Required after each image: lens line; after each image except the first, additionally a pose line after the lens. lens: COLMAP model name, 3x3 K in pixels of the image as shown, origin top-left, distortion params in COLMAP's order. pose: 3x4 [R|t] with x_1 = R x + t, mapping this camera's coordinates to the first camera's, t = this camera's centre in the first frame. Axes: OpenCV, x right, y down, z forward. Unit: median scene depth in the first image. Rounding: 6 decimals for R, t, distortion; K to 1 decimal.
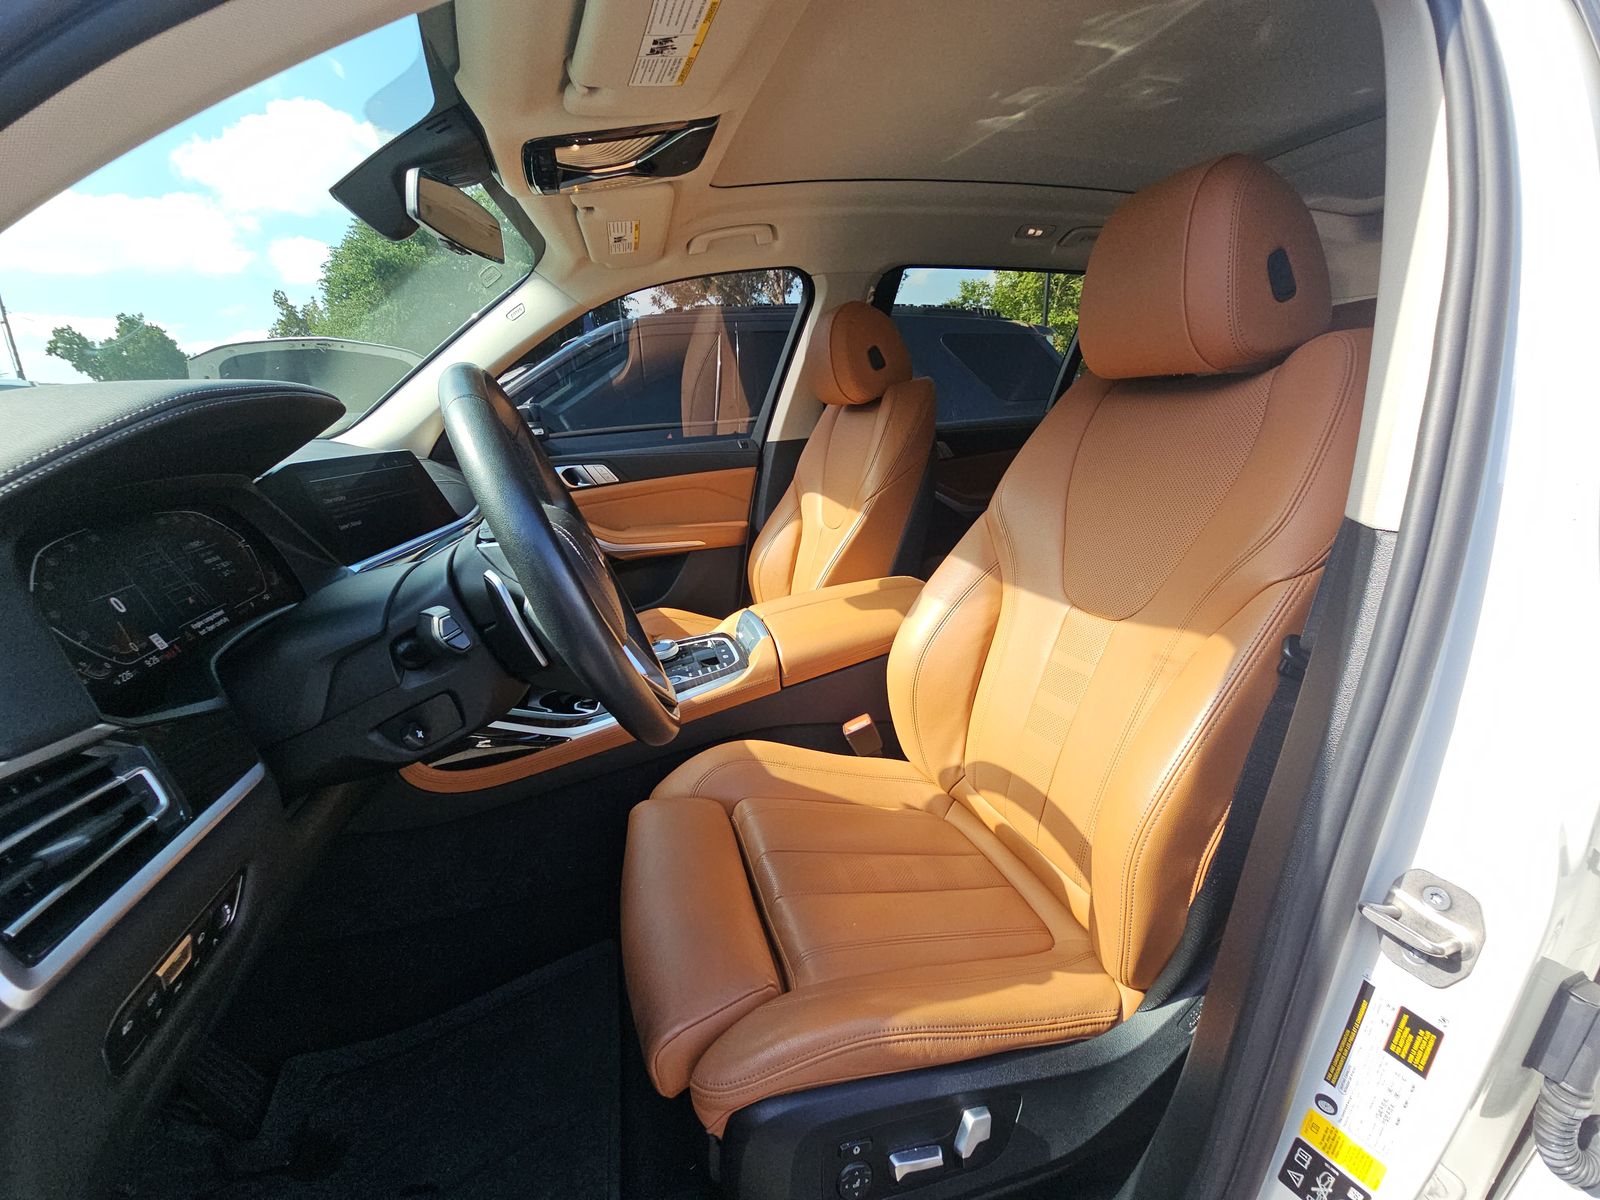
lens RADIAL K [[639.0, 0, 796.6], [0, 639.0, 603.0], [0, 0, 1]] dist [-0.003289, -0.000581]
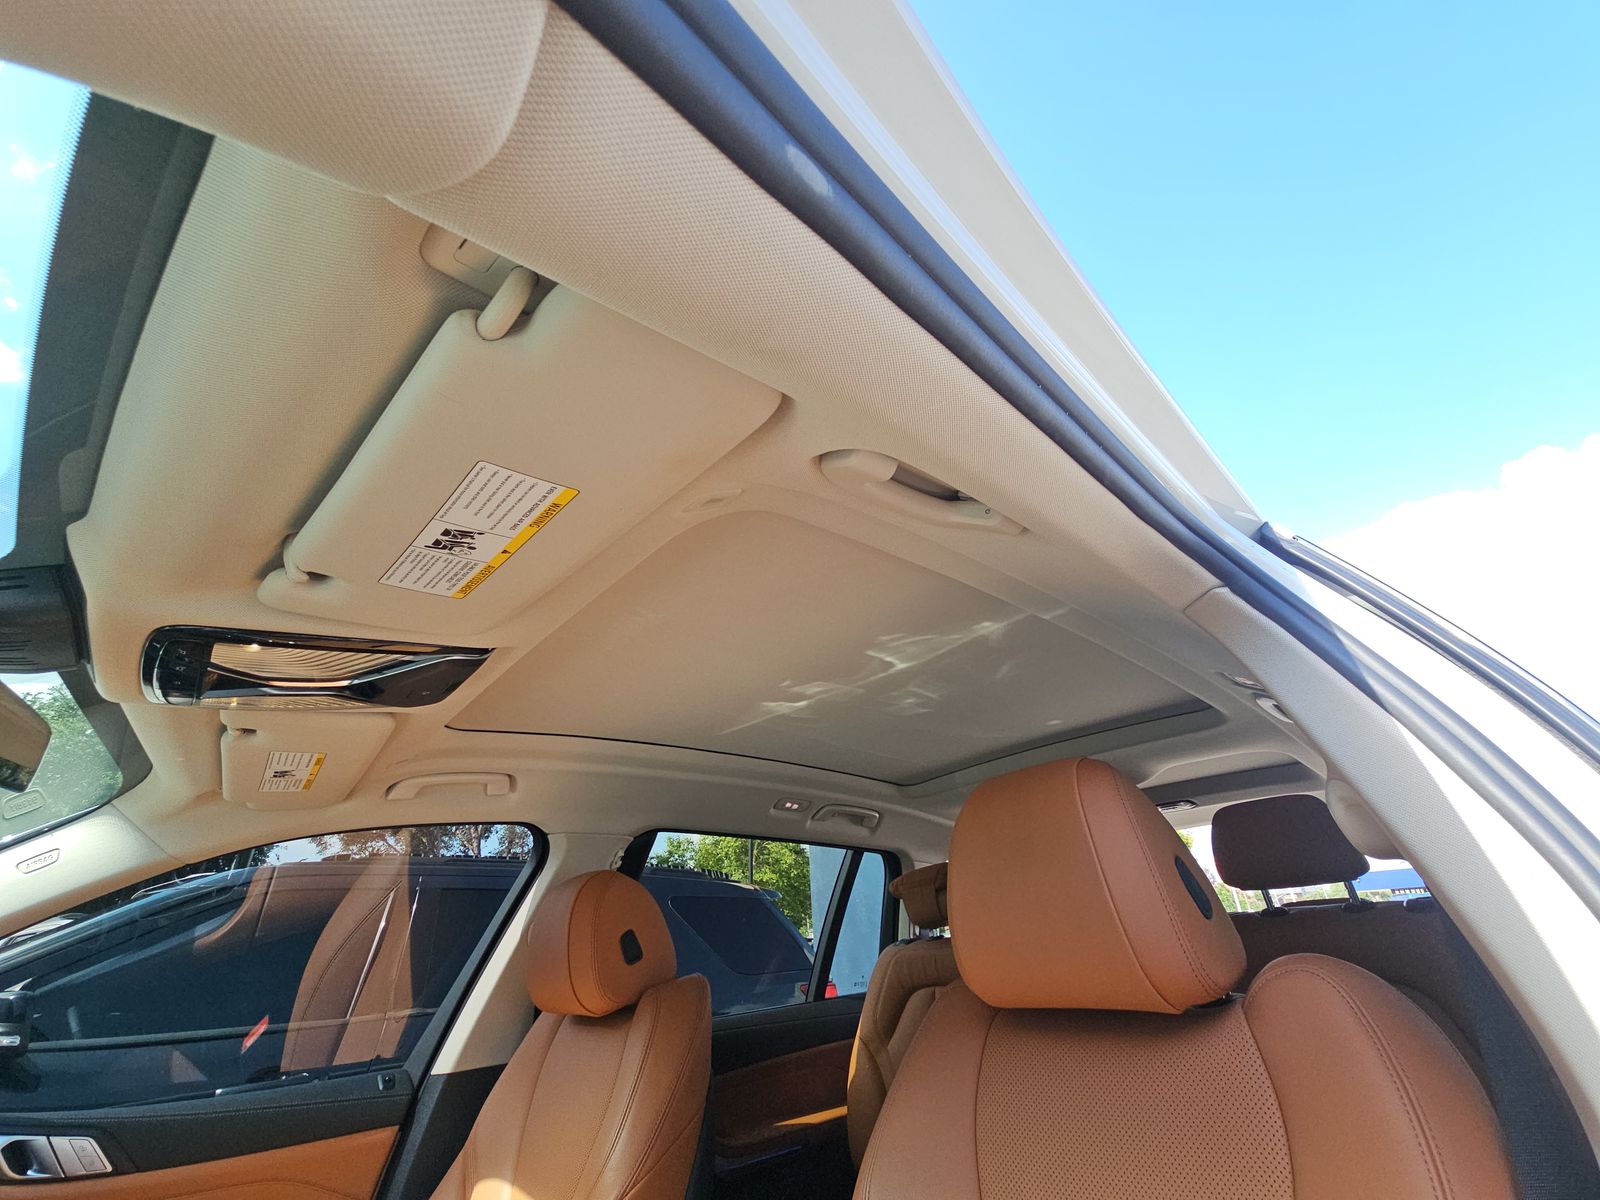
lens RADIAL K [[639.0, 0, 803.7], [0, 639.0, 603.0], [0, 0, 1]] dist [-0.003289, -0.000581]
pose [[0.909543, 0.191980, 0.368612, -0.048005], [0.137392, 0.698167, -0.702629, -0.123442], [-0.392243, 0.689715, 0.608636, 0.208690]]
